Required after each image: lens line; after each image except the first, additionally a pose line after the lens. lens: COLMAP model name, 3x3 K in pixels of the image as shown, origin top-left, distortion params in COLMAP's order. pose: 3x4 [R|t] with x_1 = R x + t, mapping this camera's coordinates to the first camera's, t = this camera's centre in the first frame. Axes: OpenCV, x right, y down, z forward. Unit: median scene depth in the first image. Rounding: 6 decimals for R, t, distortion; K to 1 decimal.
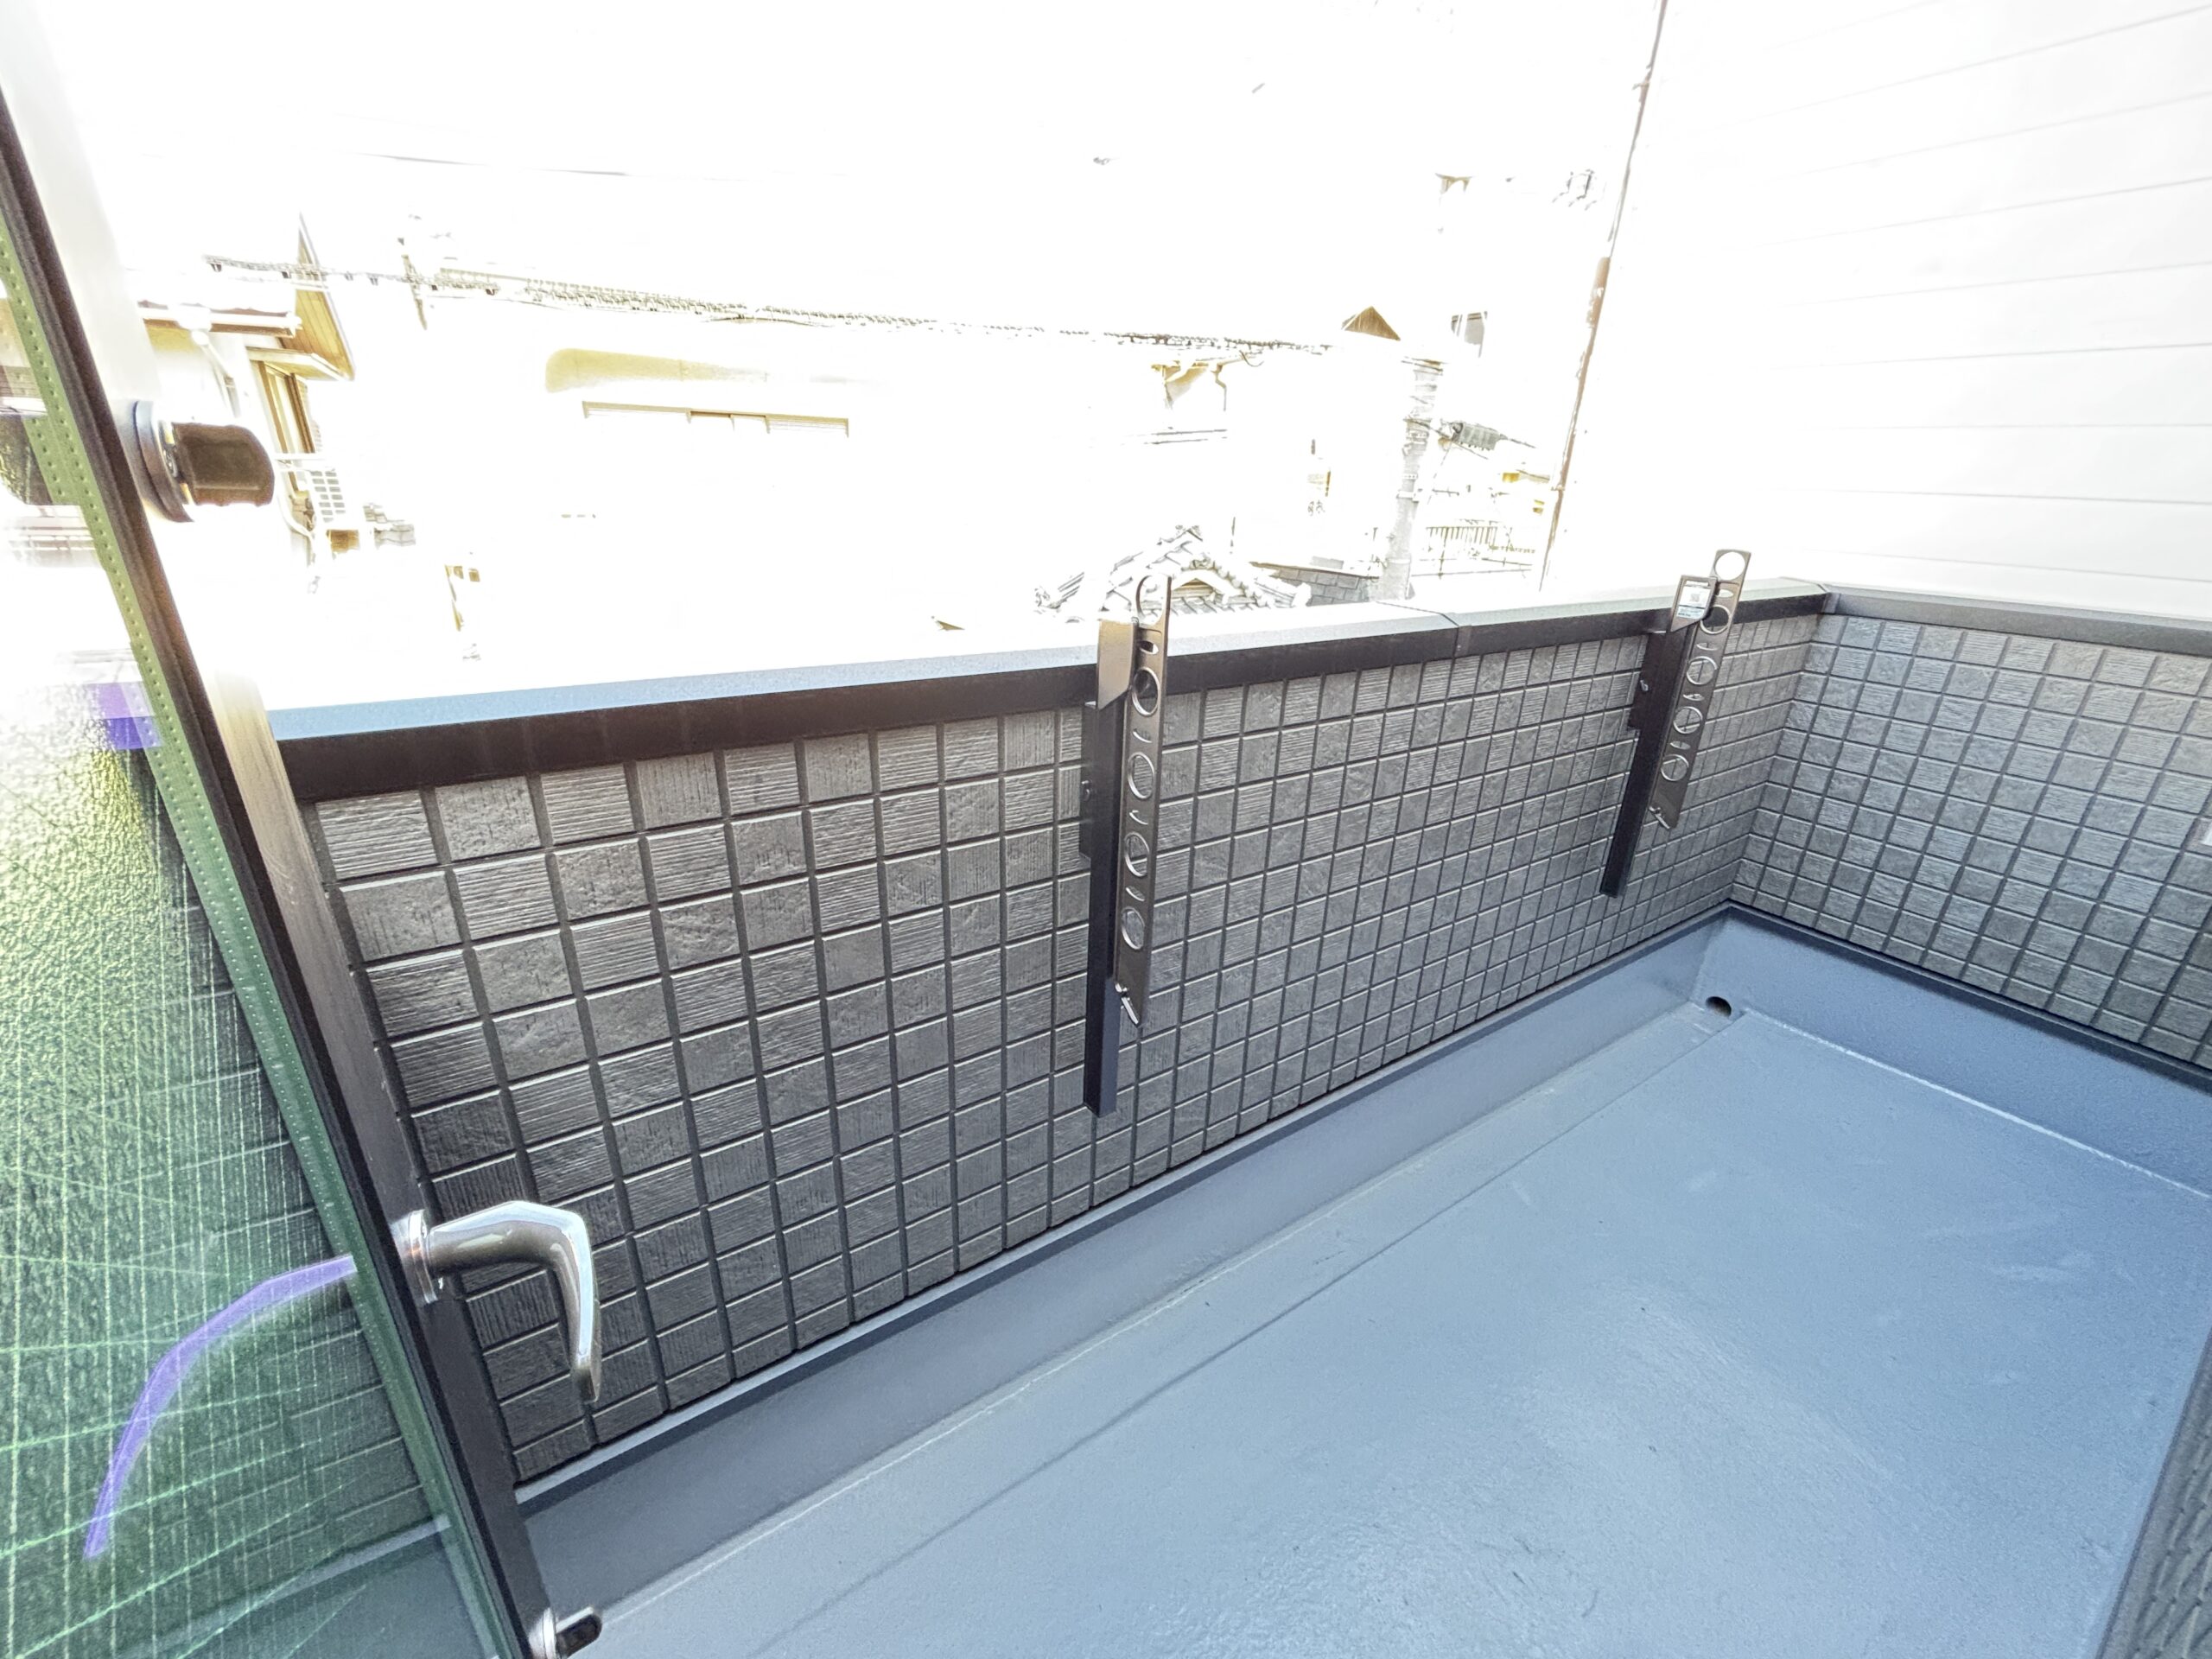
lens RADIAL K [[888.3, 0, 1096.4], [0, 888.3, 827.4], [0, 0, 1]] dist [0.001582, -0.000423]
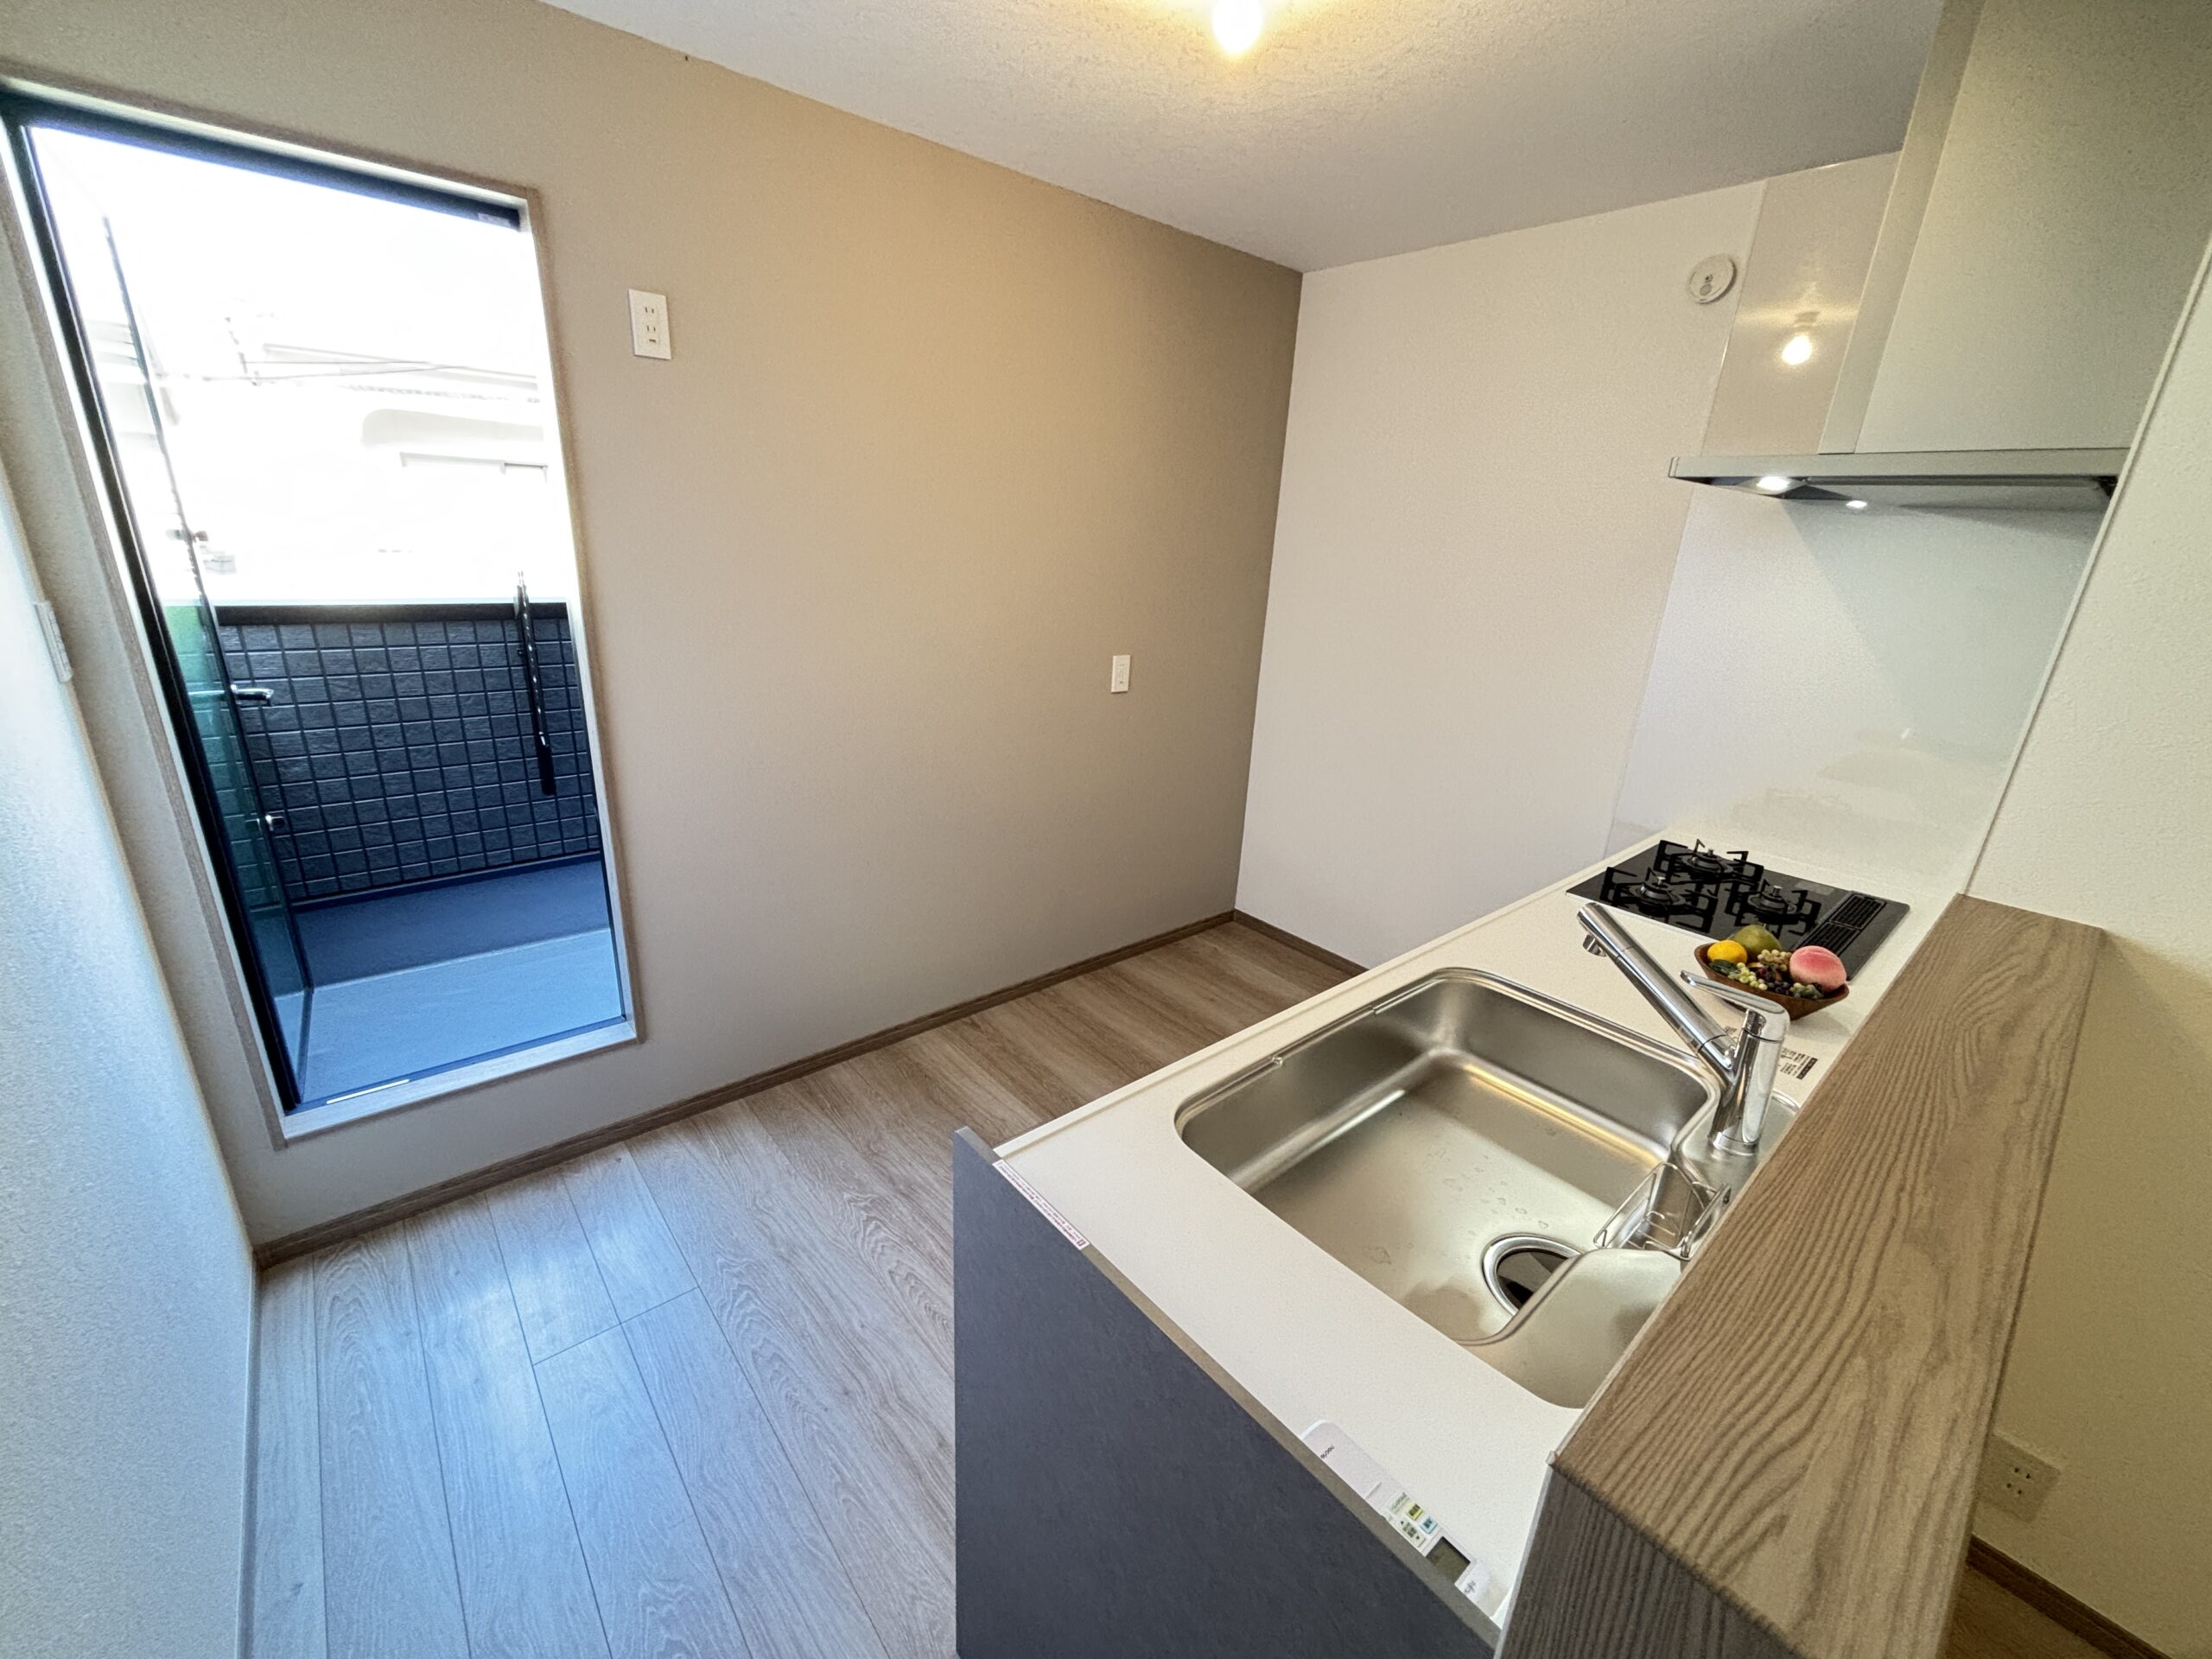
lens RADIAL K [[888.3, 0, 1110.9], [0, 888.3, 833.0], [0, 0, 1]] dist [0.001582, -0.000423]
pose [[0.991752, -0.018563, 0.126818, 1.533595], [0.024171, 0.998790, -0.042829, 0.716687], [-0.125870, 0.045541, 0.991001, -2.005530]]
